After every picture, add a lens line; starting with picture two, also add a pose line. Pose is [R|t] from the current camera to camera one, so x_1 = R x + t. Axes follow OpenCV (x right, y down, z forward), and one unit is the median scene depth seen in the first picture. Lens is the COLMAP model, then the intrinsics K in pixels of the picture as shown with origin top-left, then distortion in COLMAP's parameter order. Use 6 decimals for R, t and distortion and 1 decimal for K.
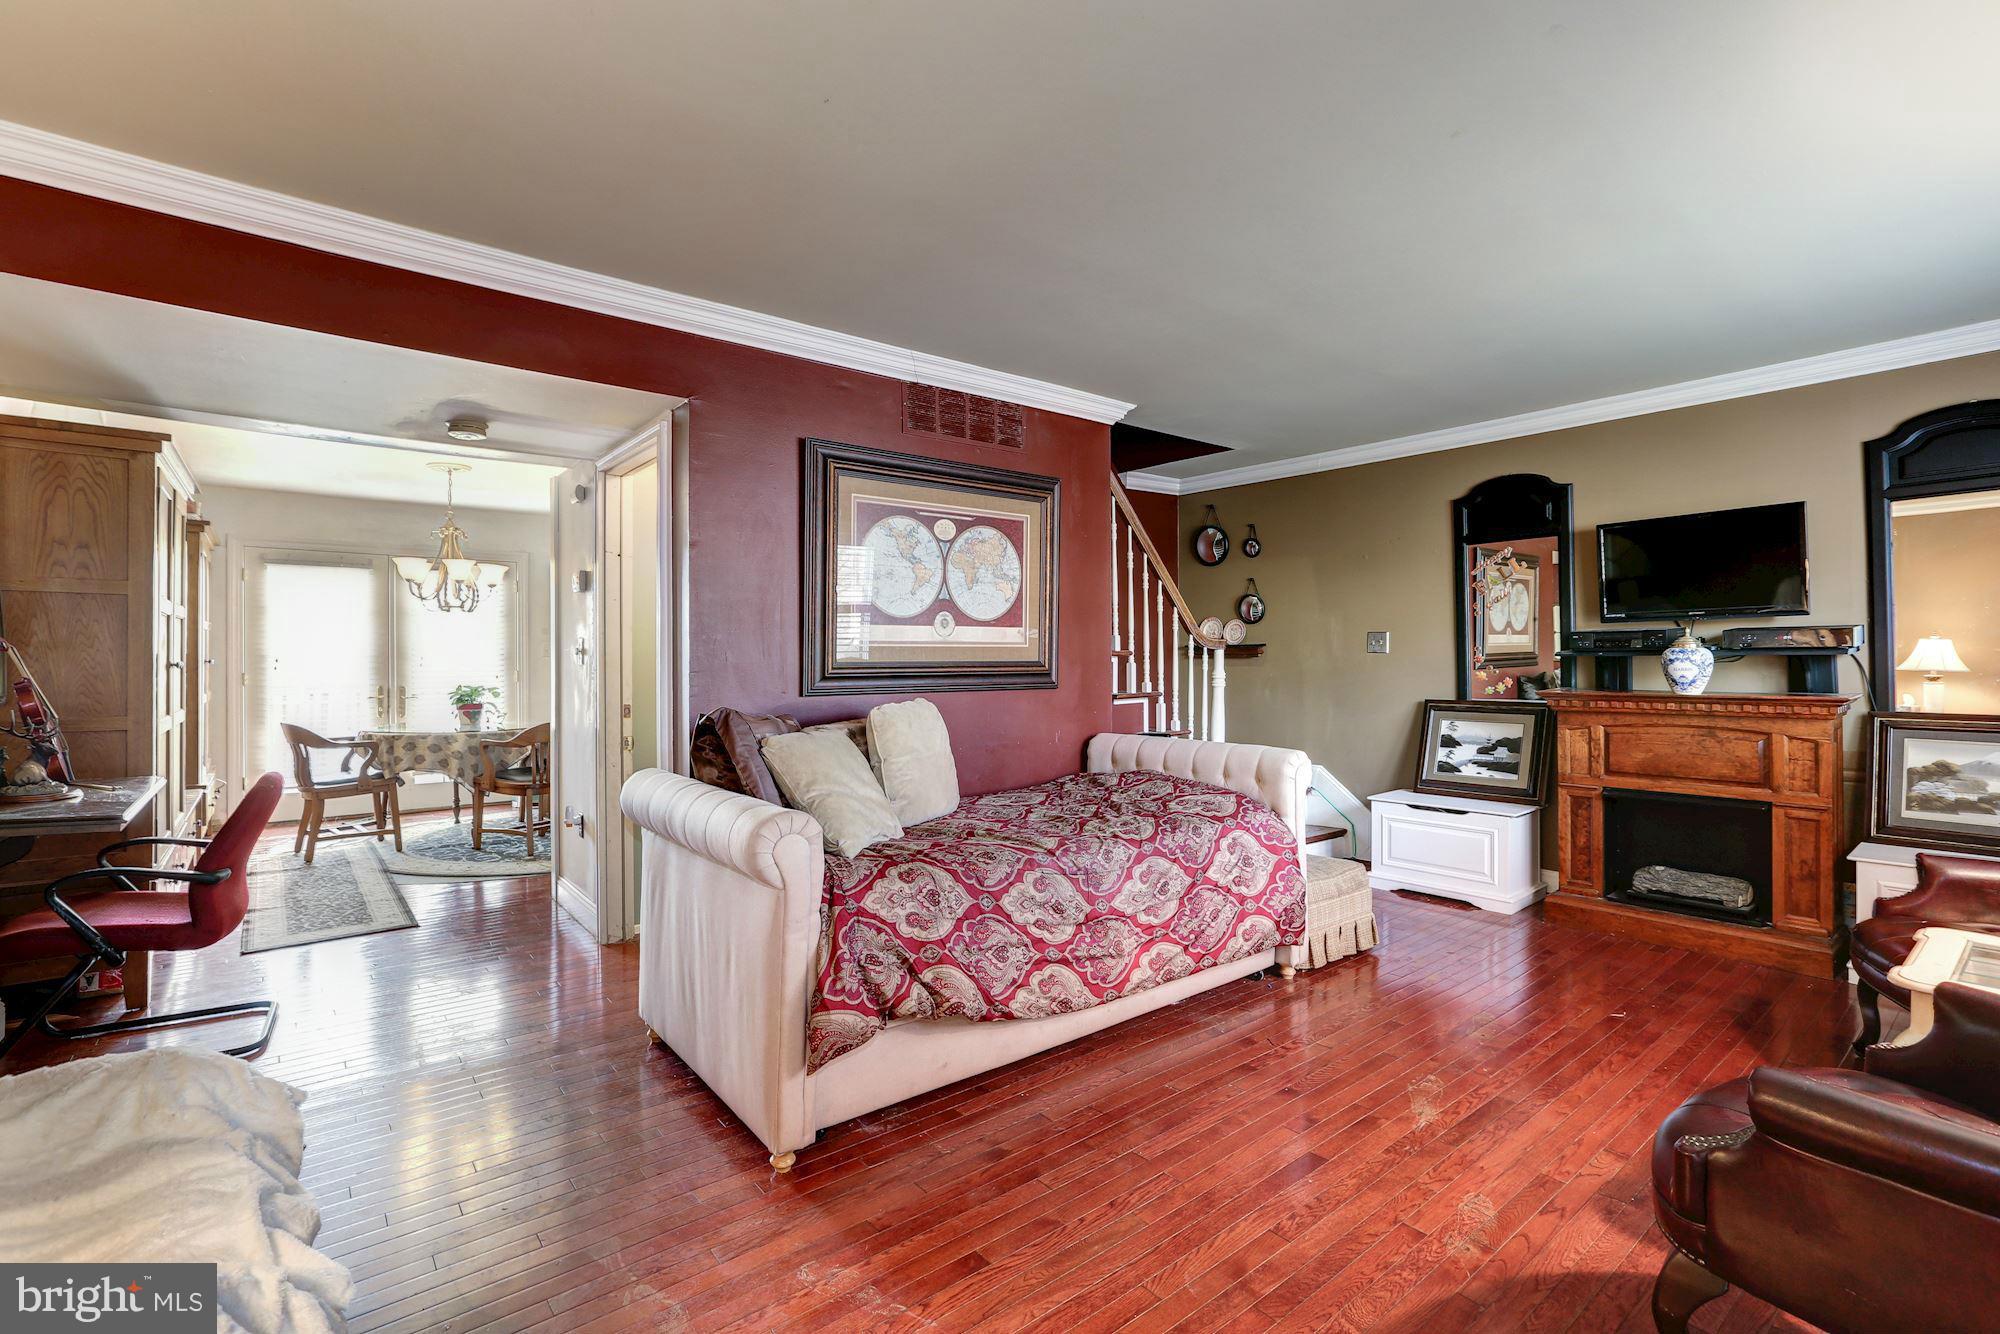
lens RADIAL K [[900.1, 0, 1000.2], [0, 900.1, 653.7], [0, 0, 1]] dist [-0.031533, 0.014526]
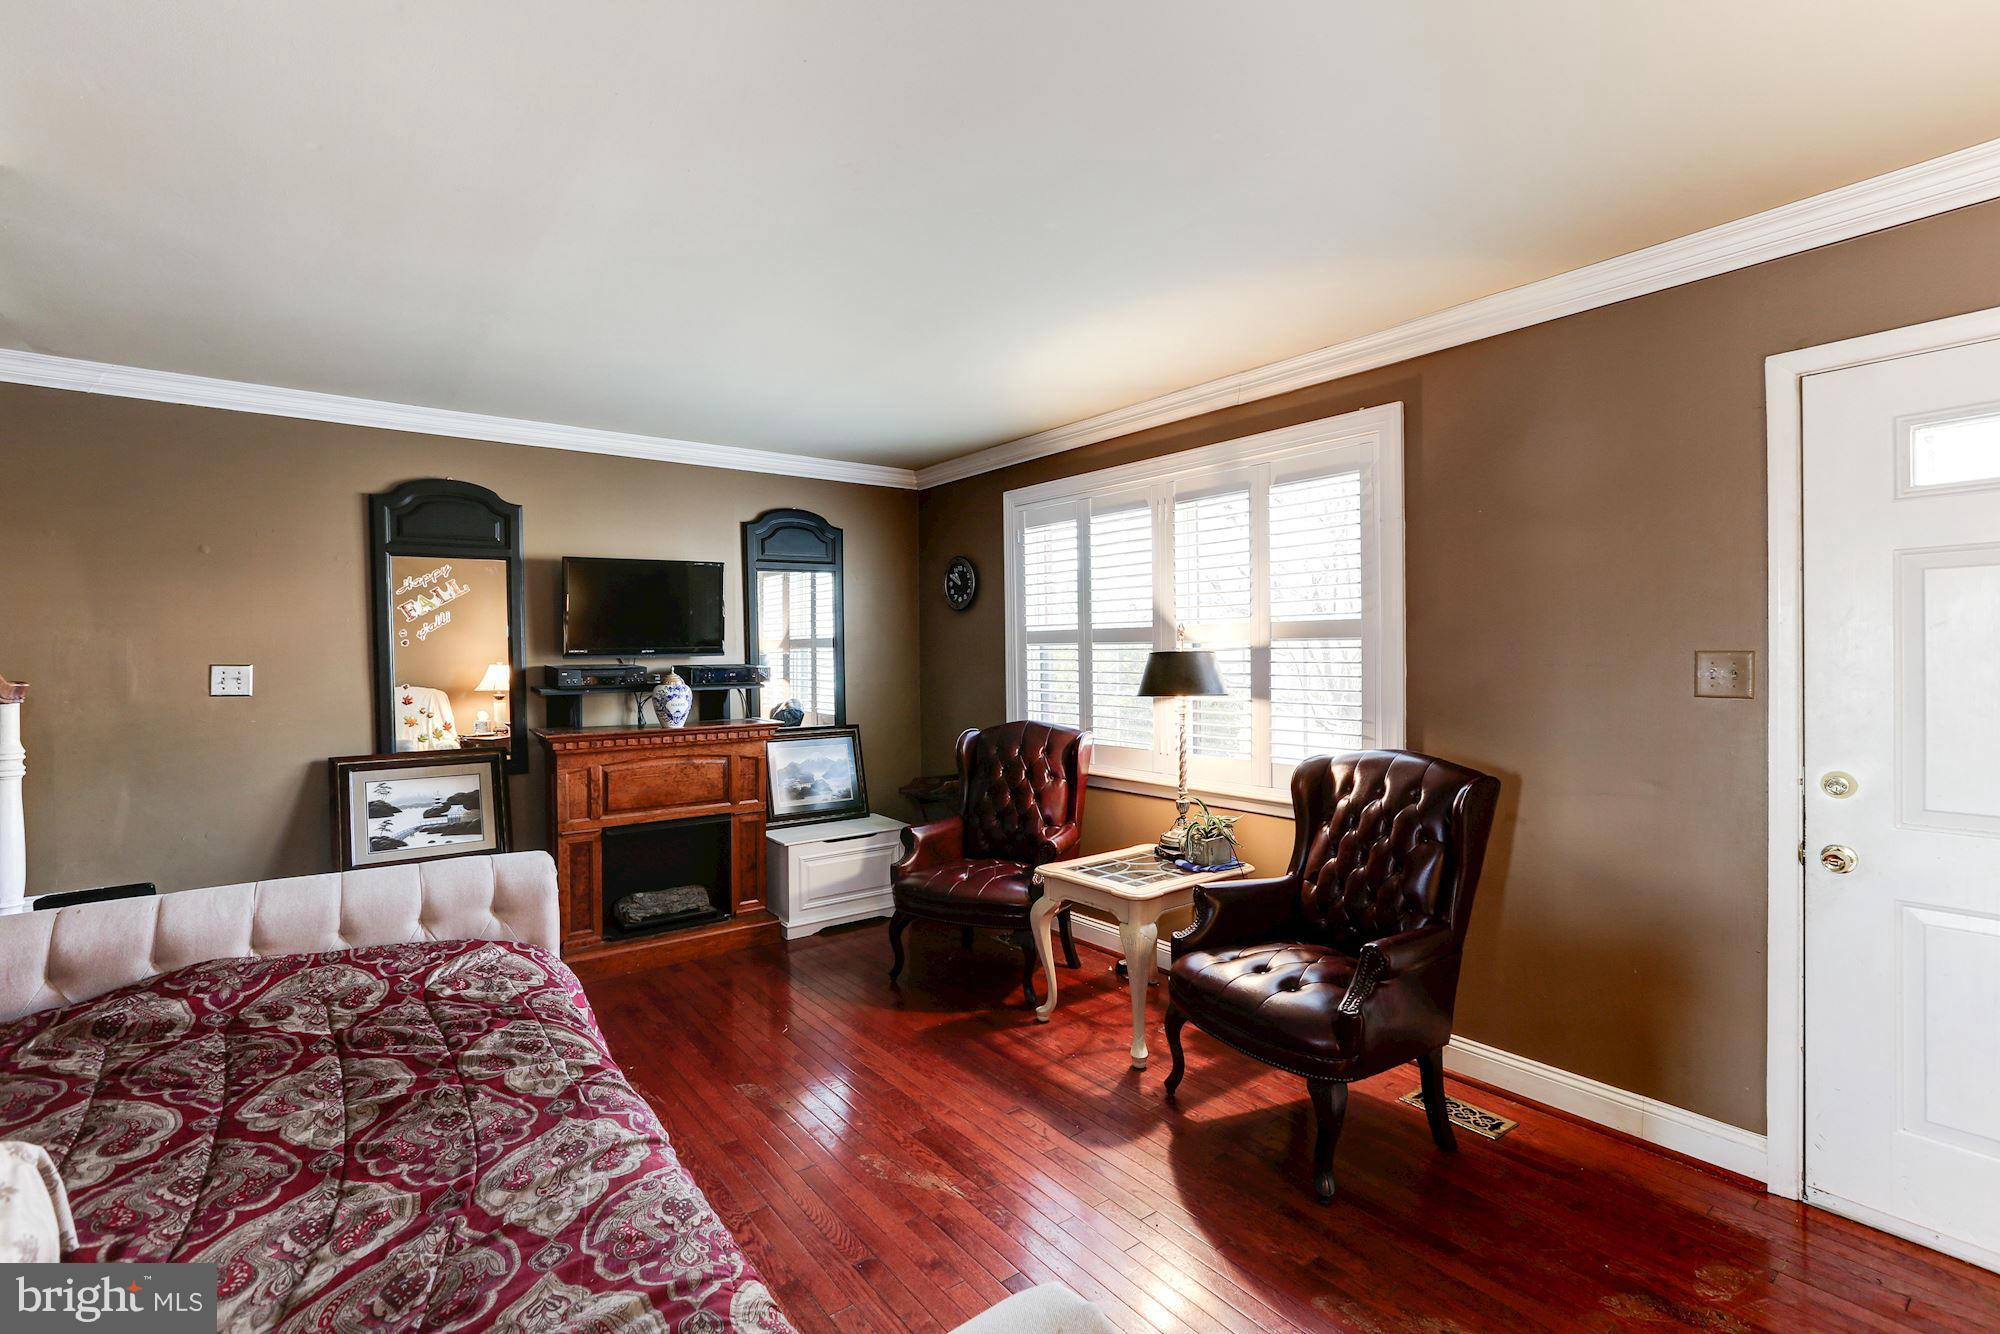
lens RADIAL K [[879.0, 0, 982.3], [0, 879.0, 680.9], [0, 0, 1]] dist [-0.000178, -0.000525]
pose [[0.050555, -0.004339, 0.998712, -0.257369], [0.010094, 0.999942, 0.003833, -0.010759], [-0.998670, 0.009887, 0.050596, 0.513639]]
